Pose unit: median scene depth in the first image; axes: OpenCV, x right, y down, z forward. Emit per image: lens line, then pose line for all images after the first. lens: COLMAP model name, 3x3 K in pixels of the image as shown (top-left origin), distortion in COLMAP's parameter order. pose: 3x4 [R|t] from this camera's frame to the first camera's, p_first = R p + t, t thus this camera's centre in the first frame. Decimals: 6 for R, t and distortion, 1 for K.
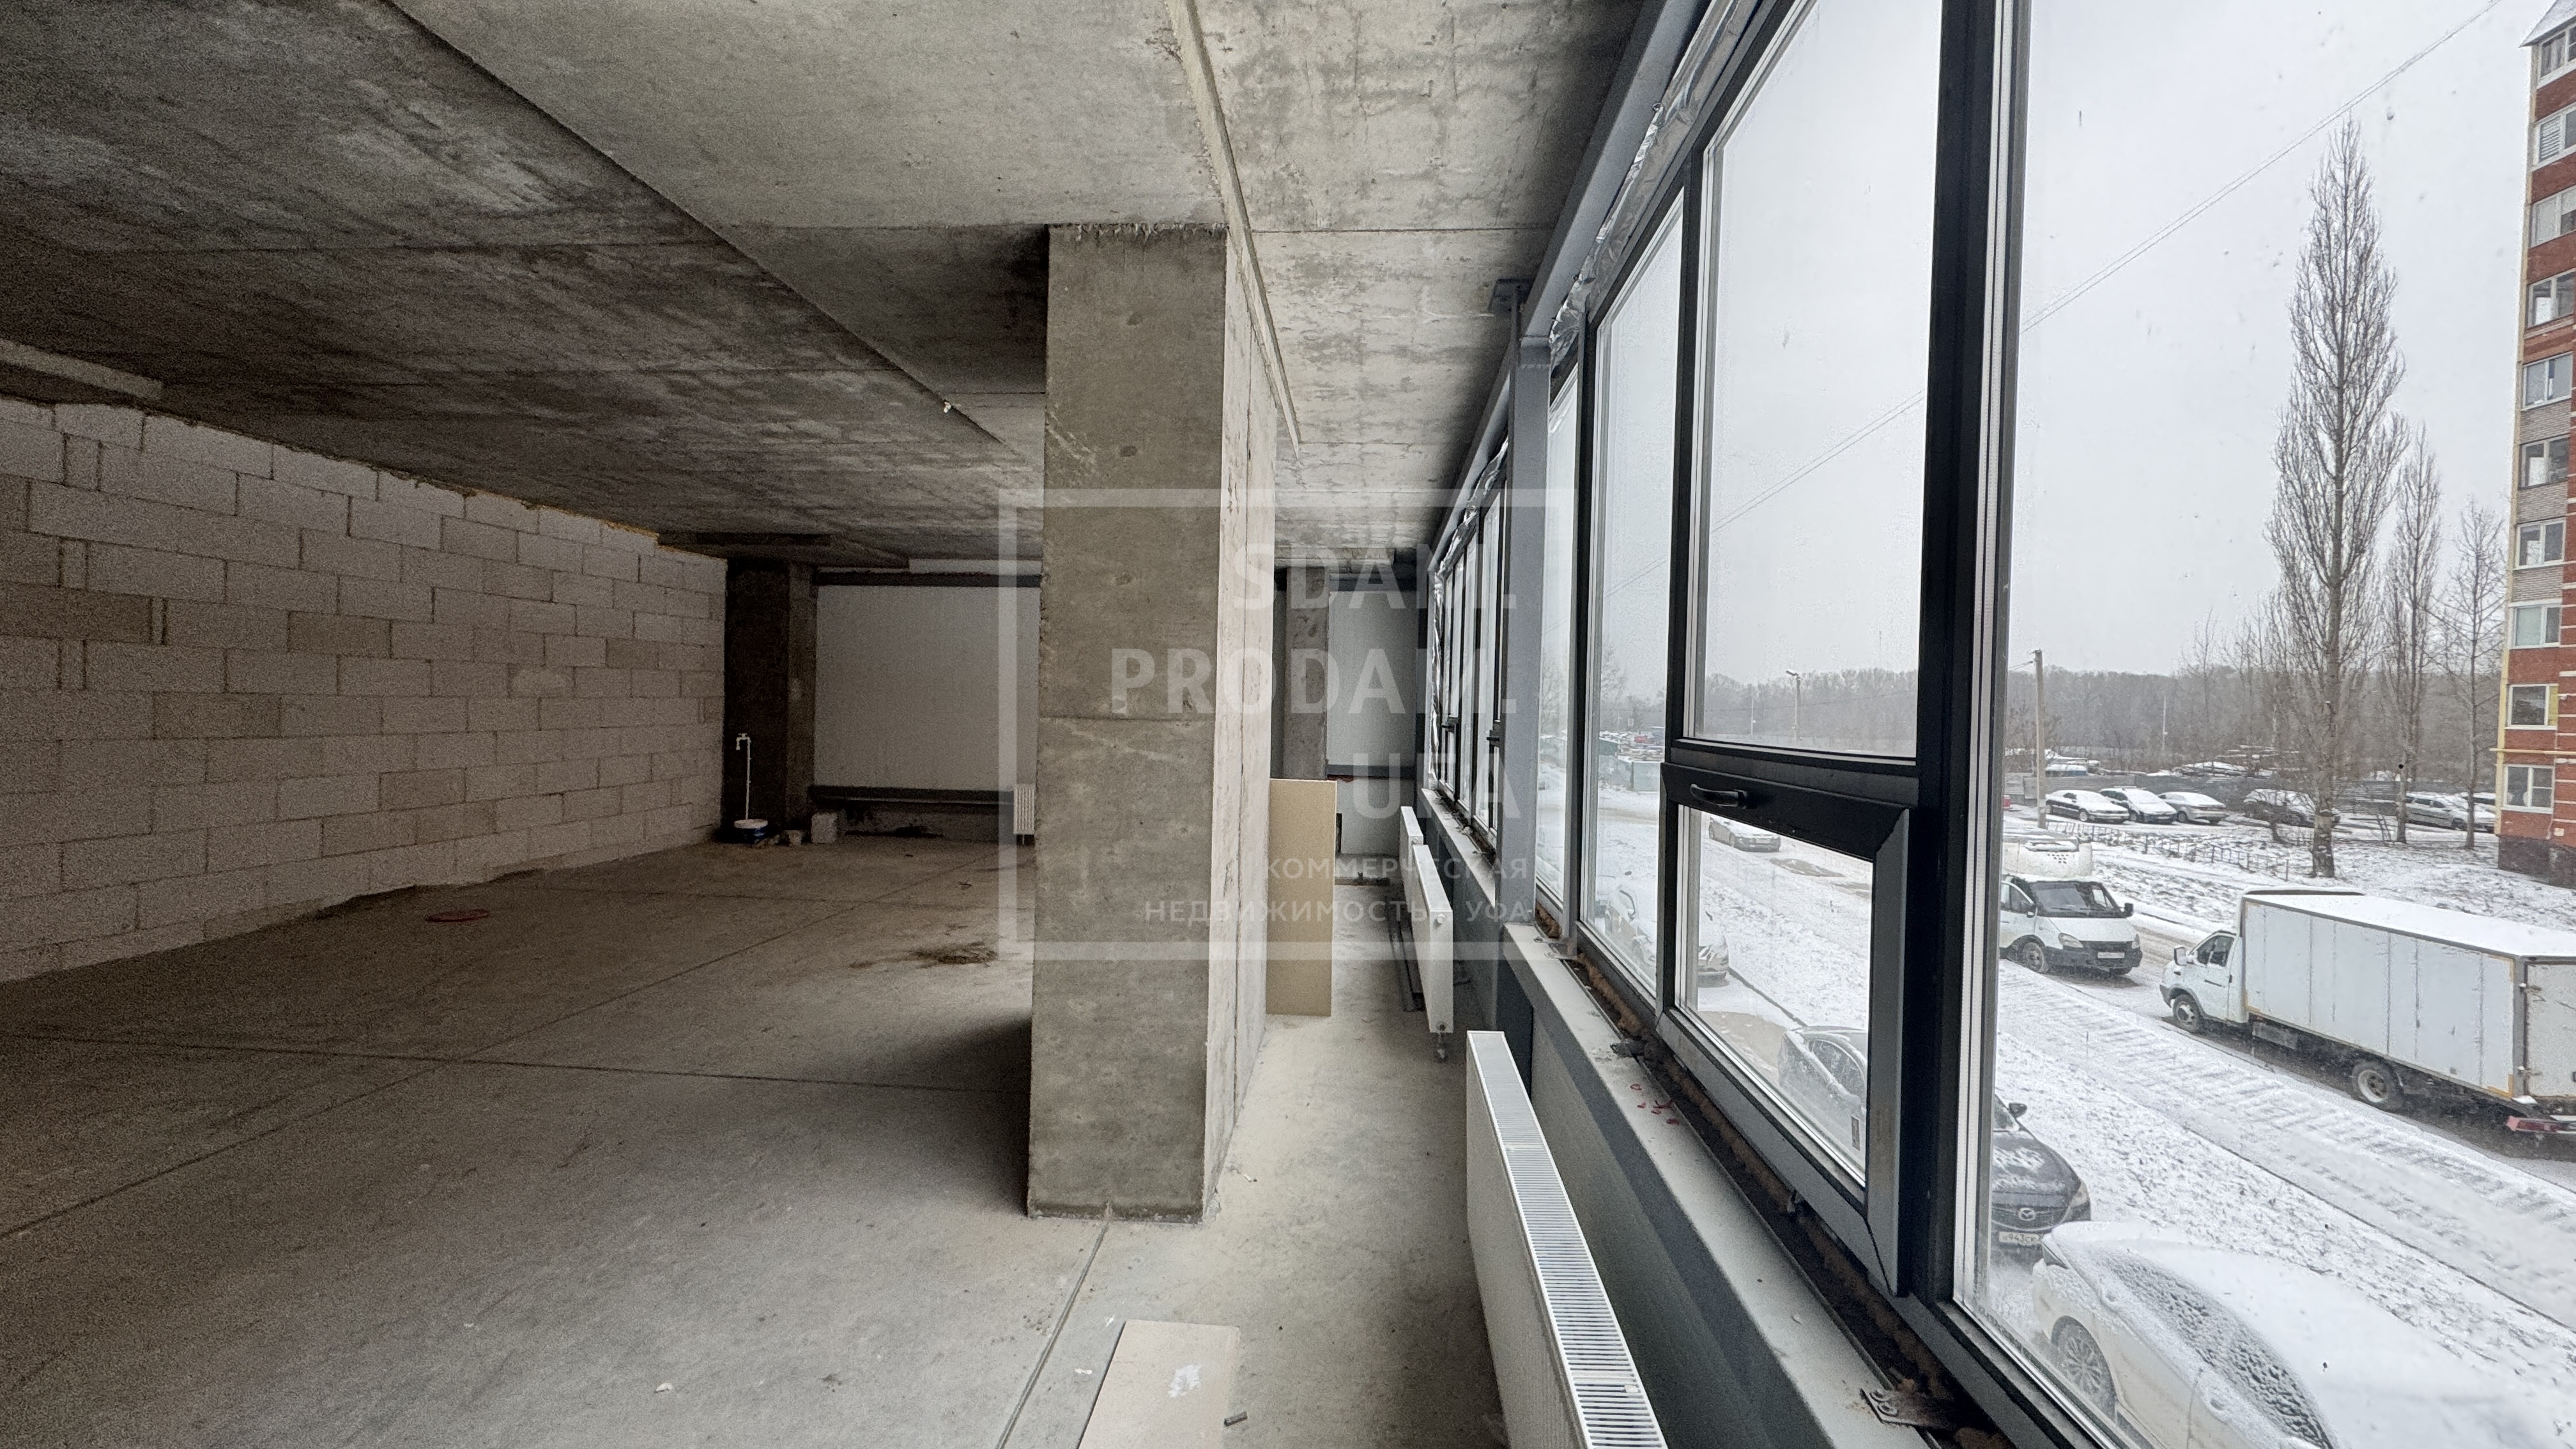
lens RADIAL K [[1019.2, 0, 1282.5], [0, 1019.2, 721.4], [0, 0, 1]] dist [-0.000452, -0.000024]
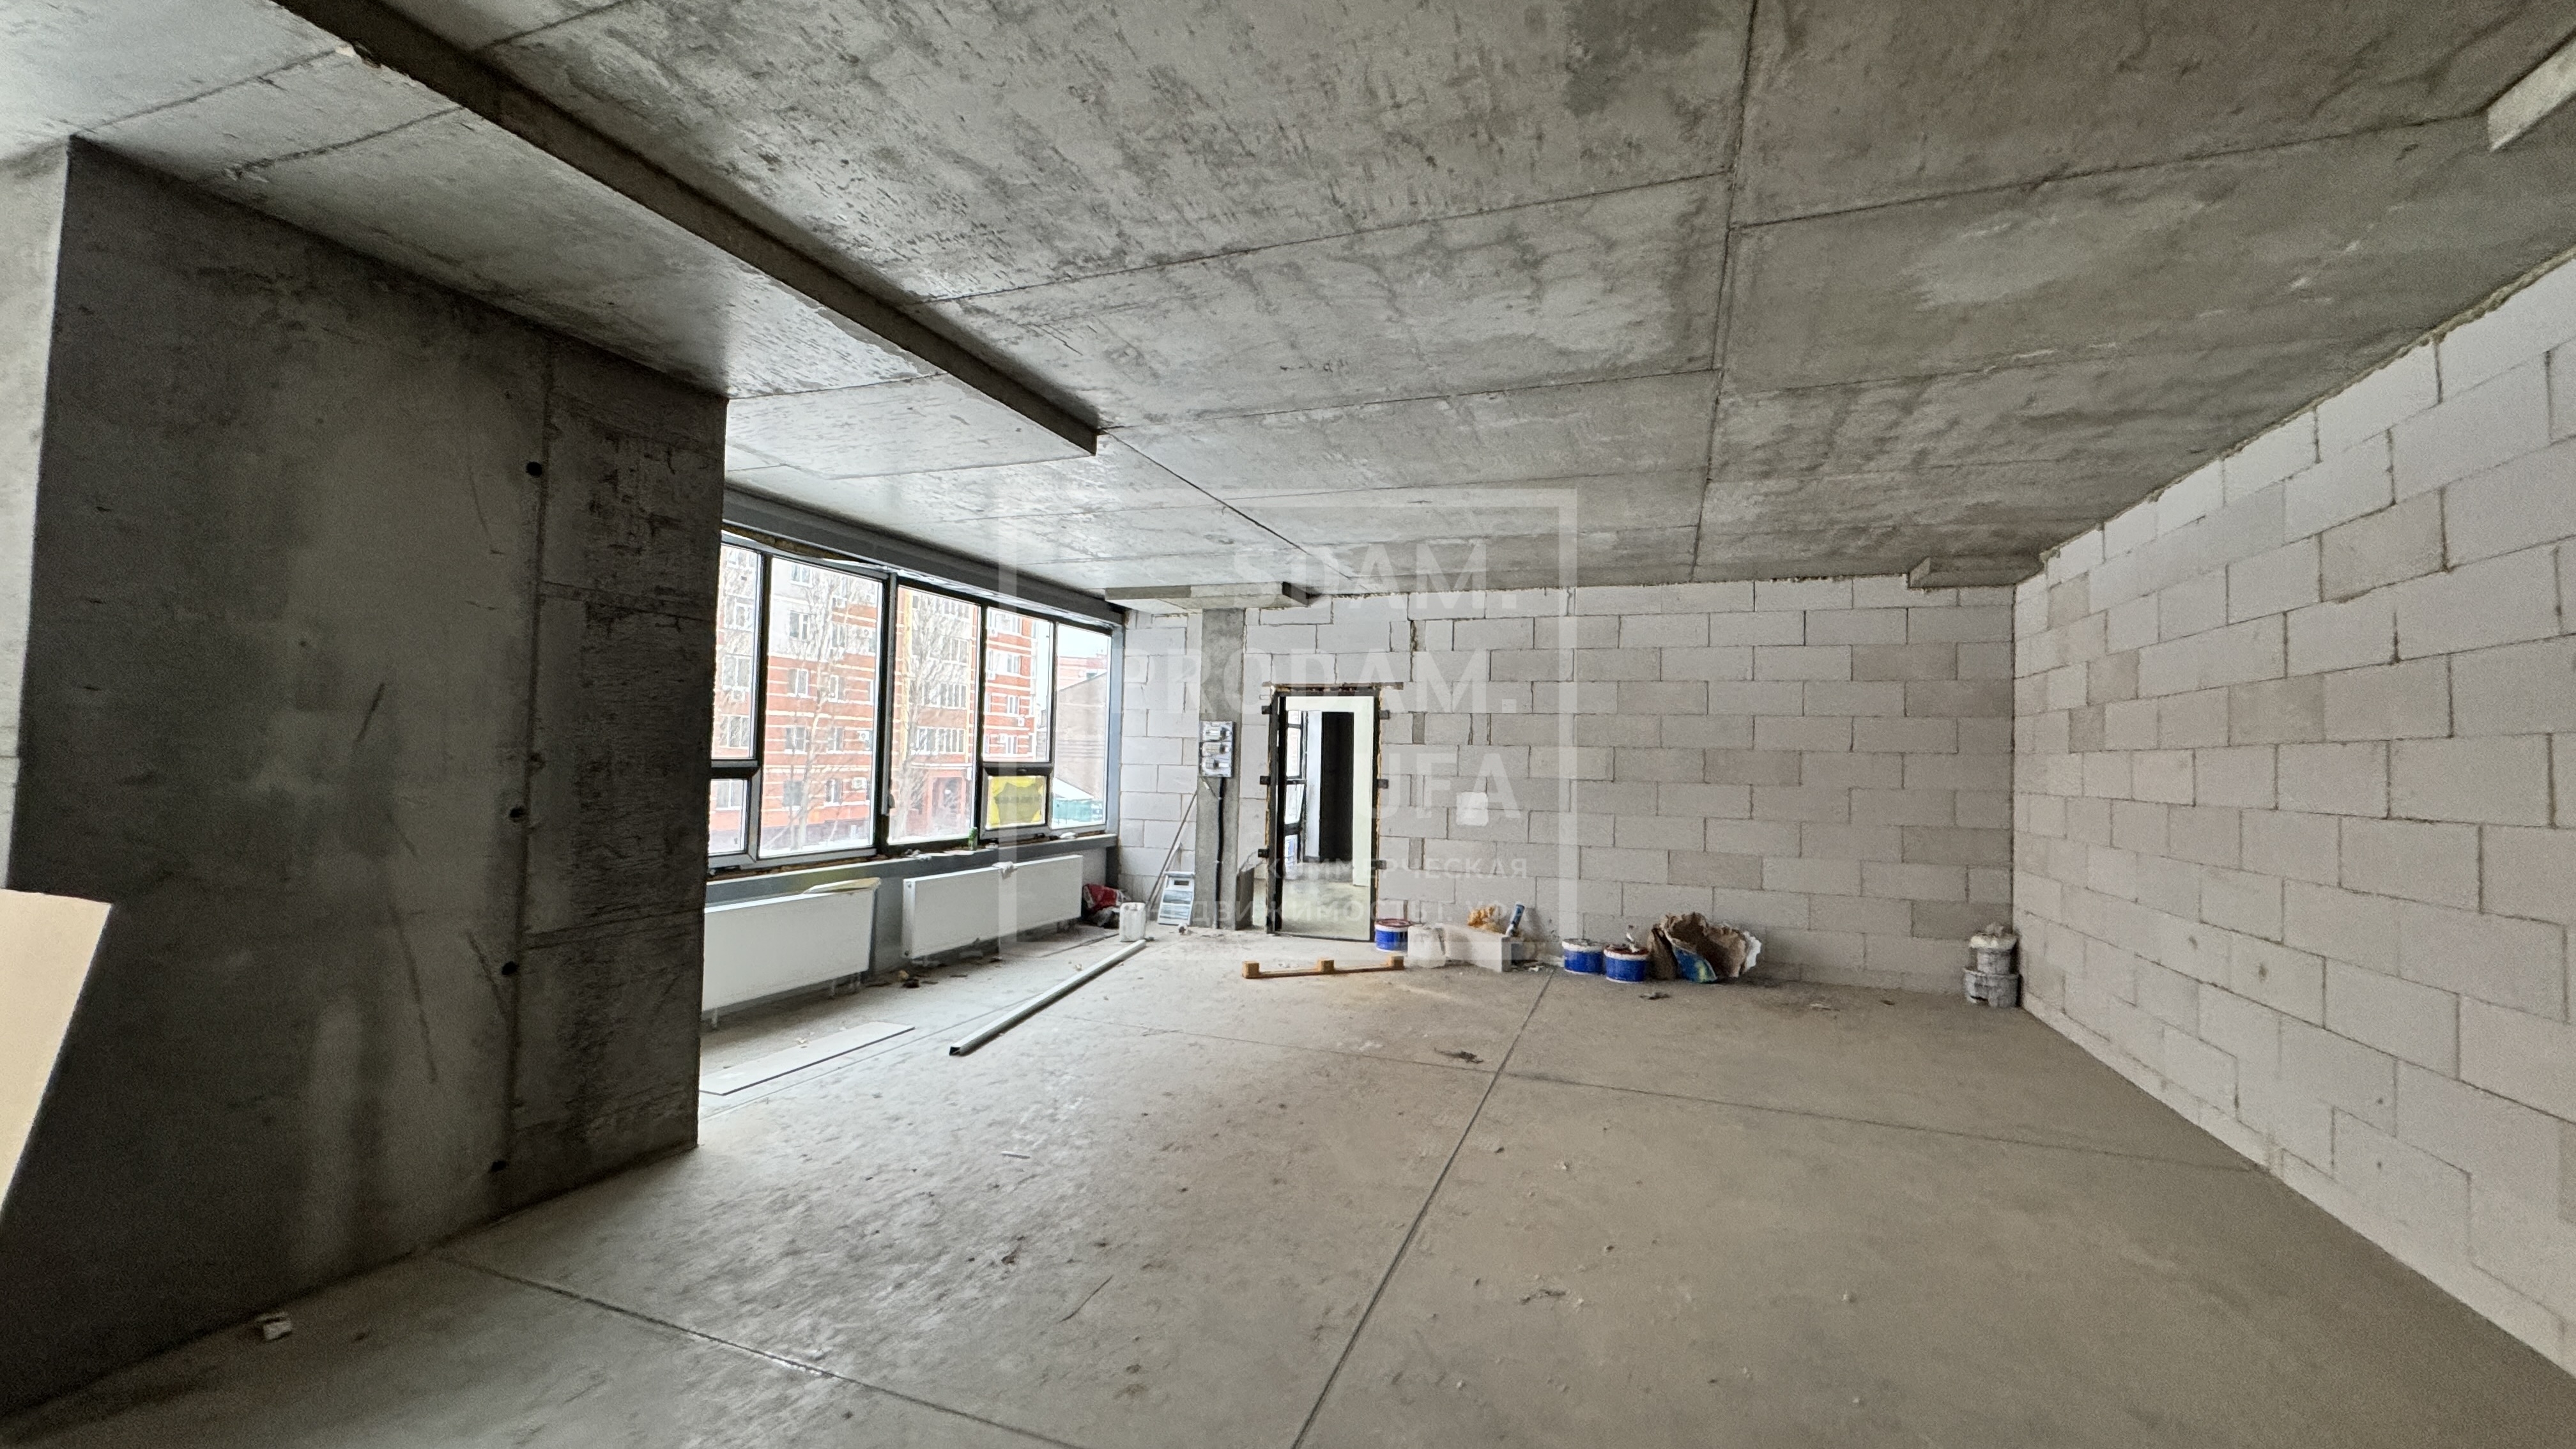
lens RADIAL K [[1019.2, 0, 1285.5], [0, 1019.2, 727.6], [0, 0, 1]] dist [-0.000452, -0.000024]
pose [[-0.962441, -0.040480, 0.268456, -0.952612], [-0.045250, 0.998908, -0.011604, -0.050956], [-0.267693, -0.023316, -0.963222, 1.508330]]
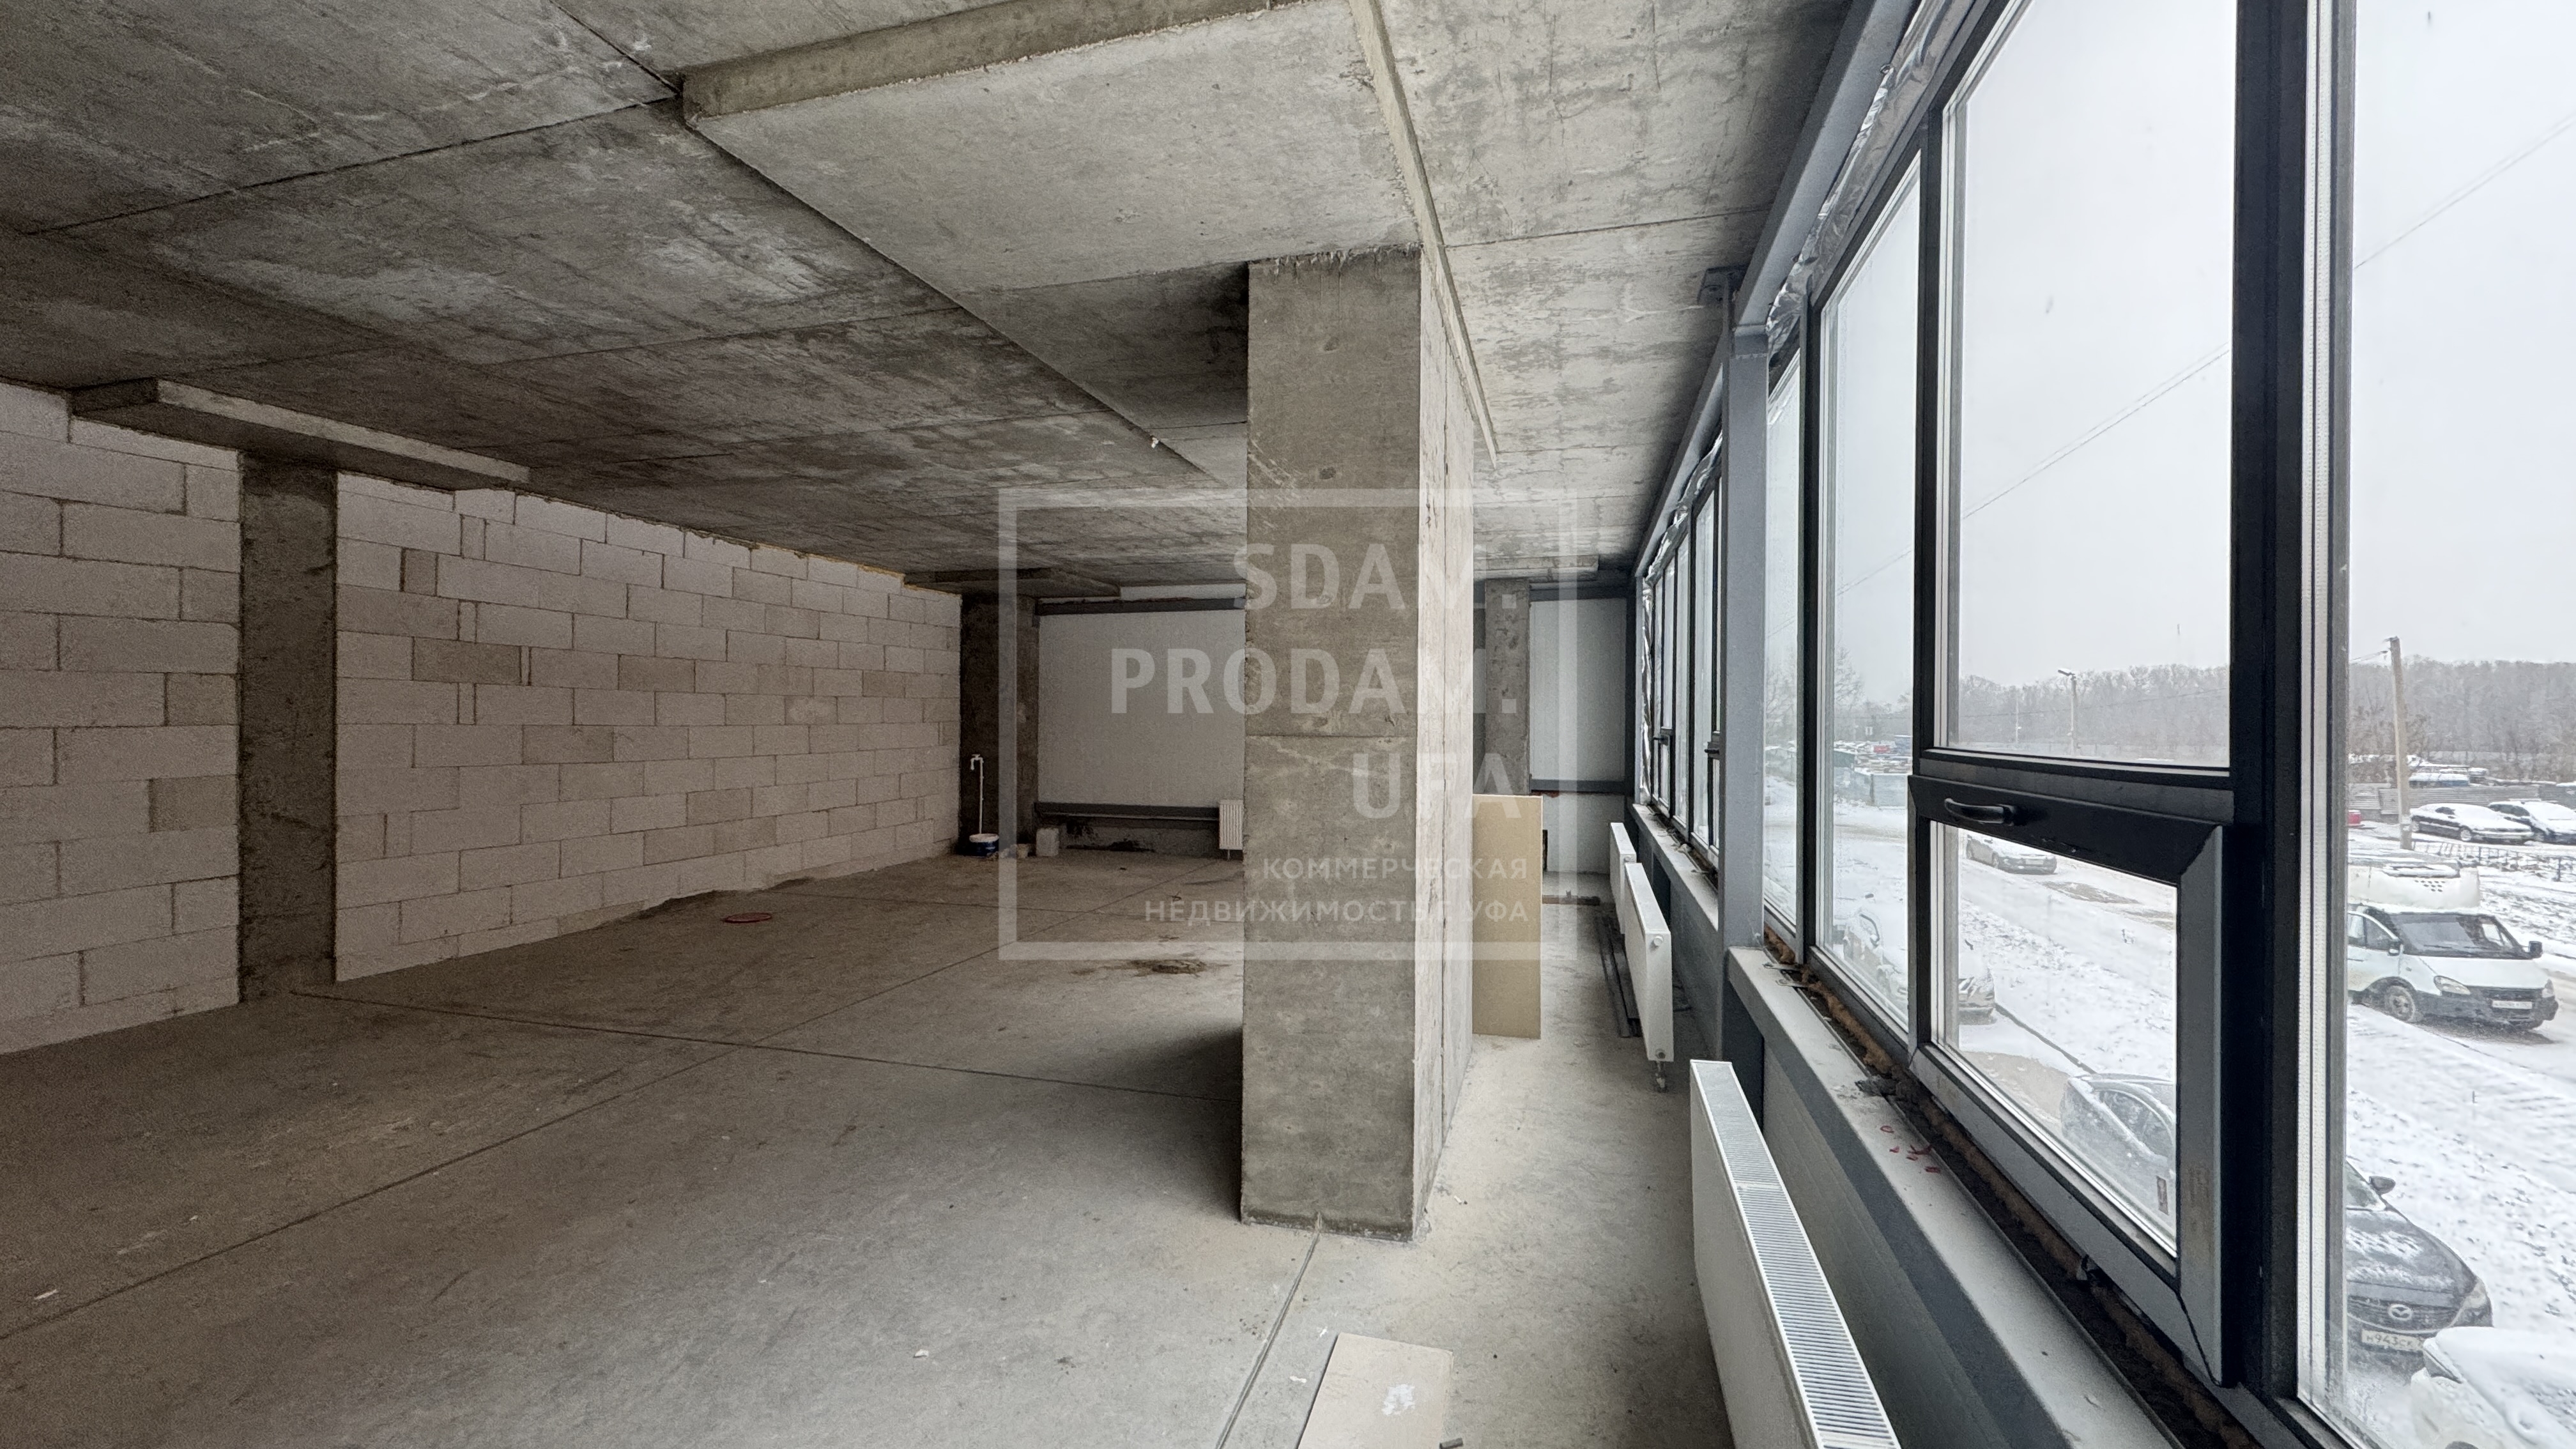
lens RADIAL K [[1019.2, 0, 1284.0], [0, 1019.2, 722.2], [0, 0, 1]] dist [-0.000452, -0.000024]
pose [[0.981526, -0.017512, -0.190526, -0.003361], [0.014744, 0.999764, -0.015939, -0.000683], [0.190760, 0.012835, 0.981553, -0.006106]]
